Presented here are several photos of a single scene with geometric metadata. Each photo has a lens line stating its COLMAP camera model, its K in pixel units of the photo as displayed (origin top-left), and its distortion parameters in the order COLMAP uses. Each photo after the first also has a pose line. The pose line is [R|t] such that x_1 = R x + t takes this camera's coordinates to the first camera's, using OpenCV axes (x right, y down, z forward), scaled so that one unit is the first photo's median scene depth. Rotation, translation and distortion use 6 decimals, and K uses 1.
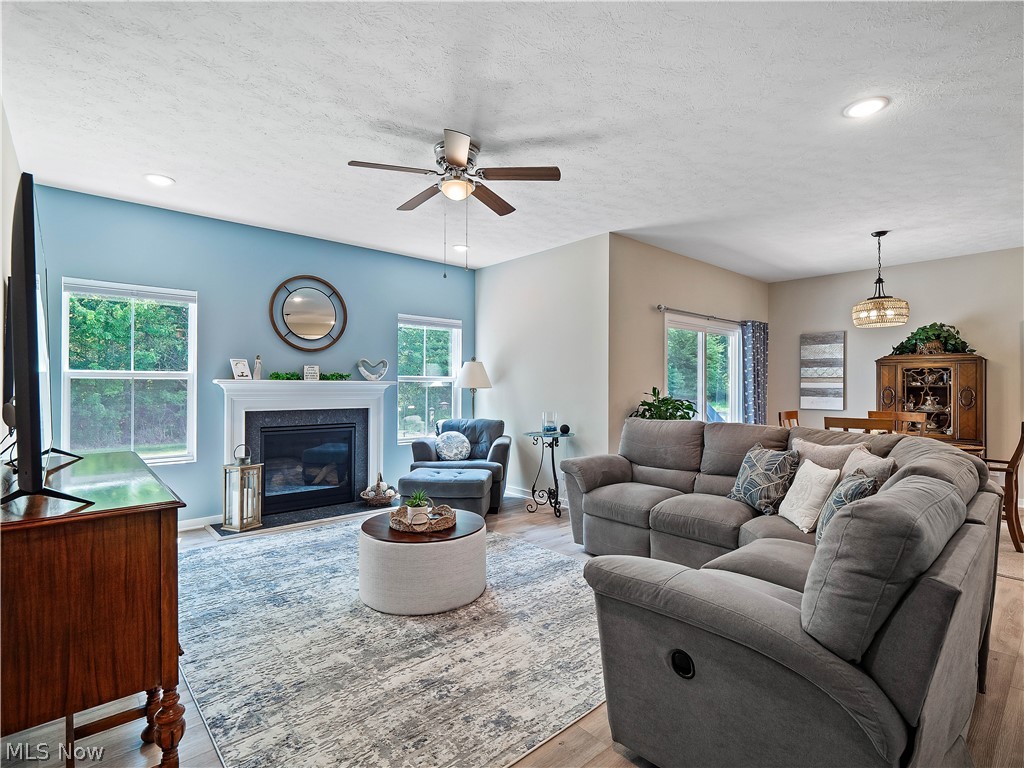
lens RADIAL K [[499.3, 0, 512.0], [0, 499.3, 384.0], [0, 0, 1]] dist [0.001147, -0.000610]
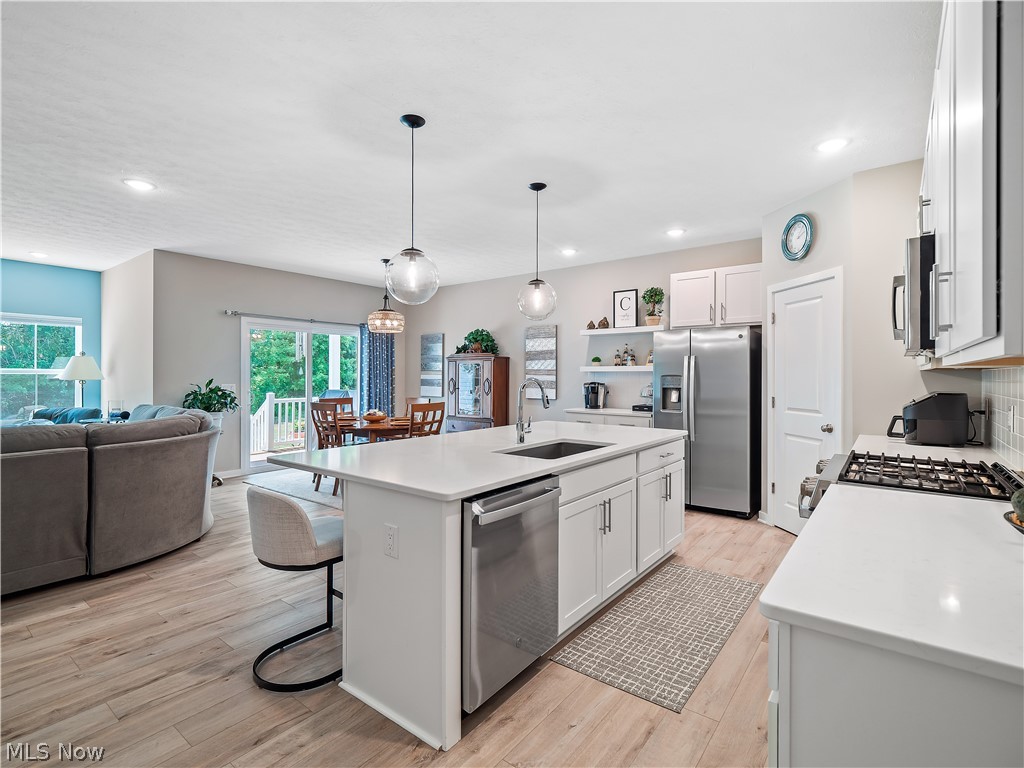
lens RADIAL K [[494.5, 0, 515.0], [0, 494.5, 379.5], [0, 0, 1]] dist [0.001796, -0.001050]
pose [[0.981166, -0.002055, 0.193153, 0.800205], [0.000142, 0.999951, 0.009919, -0.004674], [-0.193164, -0.009704, 0.981118, -0.318894]]
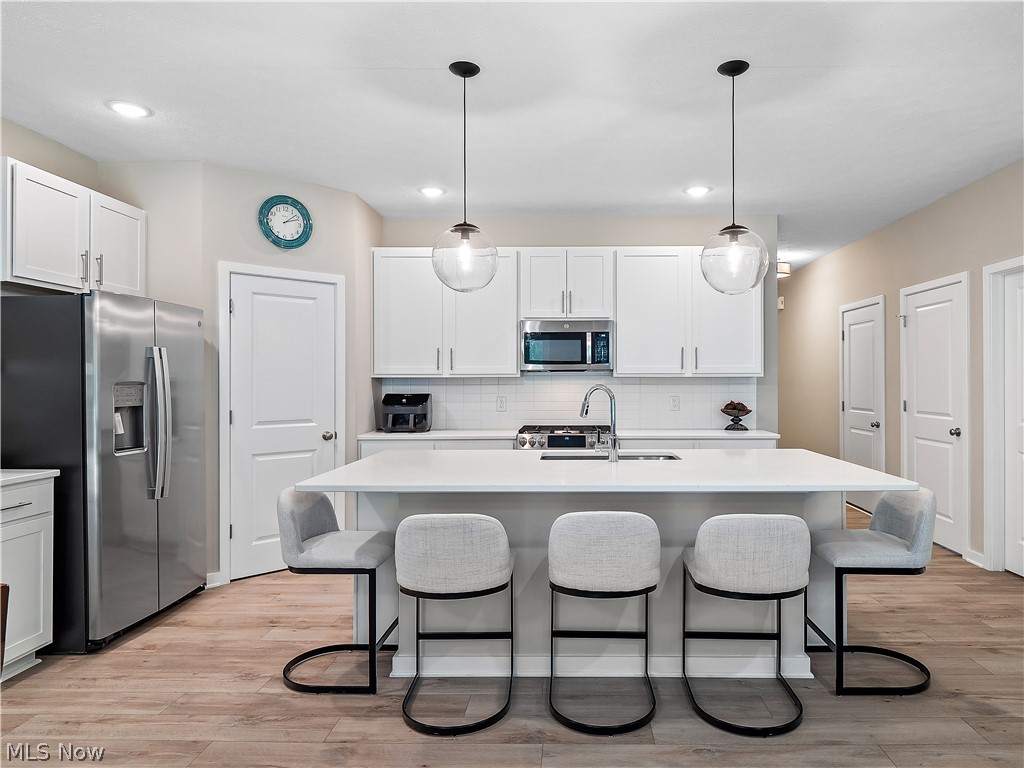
lens RADIAL K [[625.4, 0, 558.7], [0, 625.4, 380.3], [0, 0, 1]] dist [0.000113, -0.003240]
pose [[-0.736468, 0.000171, 0.676472, 0.526262], [-0.000286, 1.000000, -0.000564, -0.005011], [-0.676472, -0.000609, -0.736468, 0.781737]]
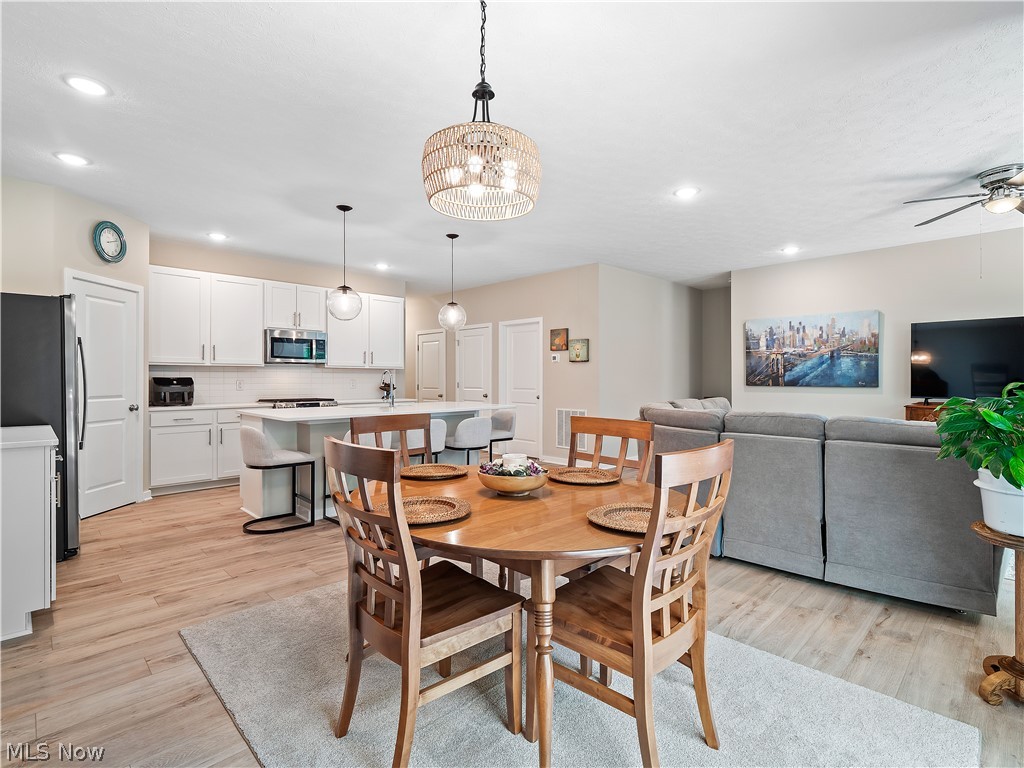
lens RADIAL K [[506.4, 0, 516.6], [0, 506.4, 381.7], [0, 0, 1]] dist [-0.007864, -0.001641]
pose [[-0.998434, -0.003637, -0.055818, 0.717635], [-0.003856, 0.999985, 0.003832, 0.019619], [0.055803, 0.004042, -0.998434, 1.354414]]
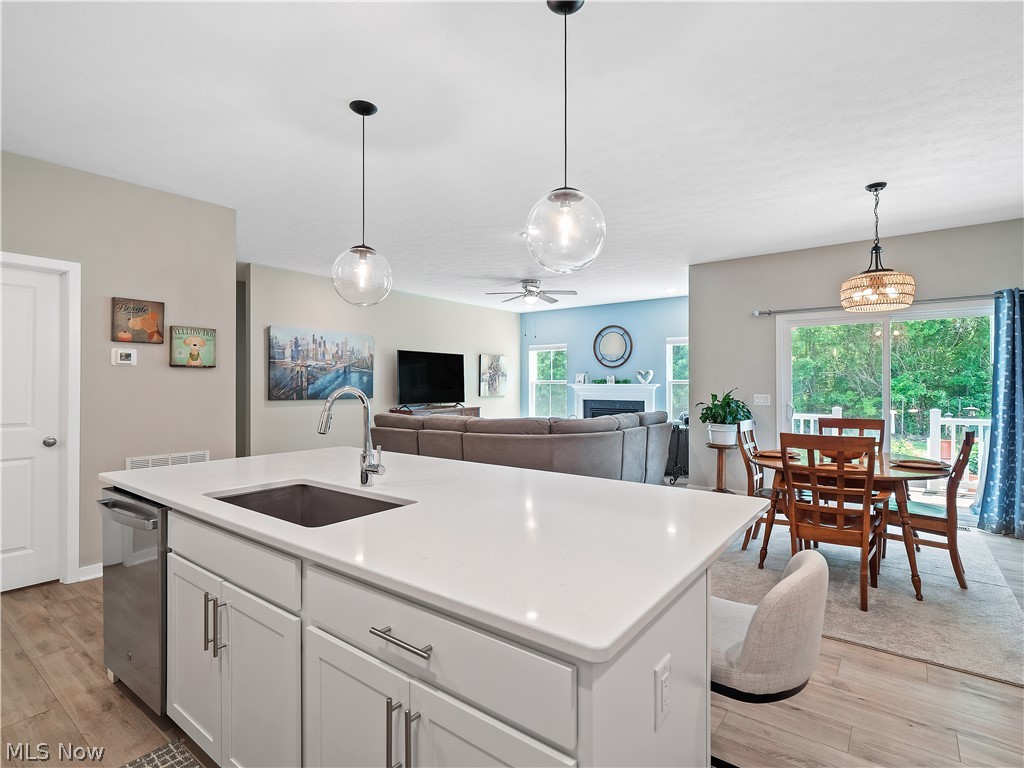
lens RADIAL K [[506.4, 0, 516.6], [0, 506.4, 381.7], [0, 0, 1]] dist [-0.007864, -0.001641]
pose [[0.204368, -0.009278, -0.978850, 1.343050], [0.002892, 0.999956, -0.008874, 0.000469], [0.978890, -0.001017, 0.204386, 0.303272]]
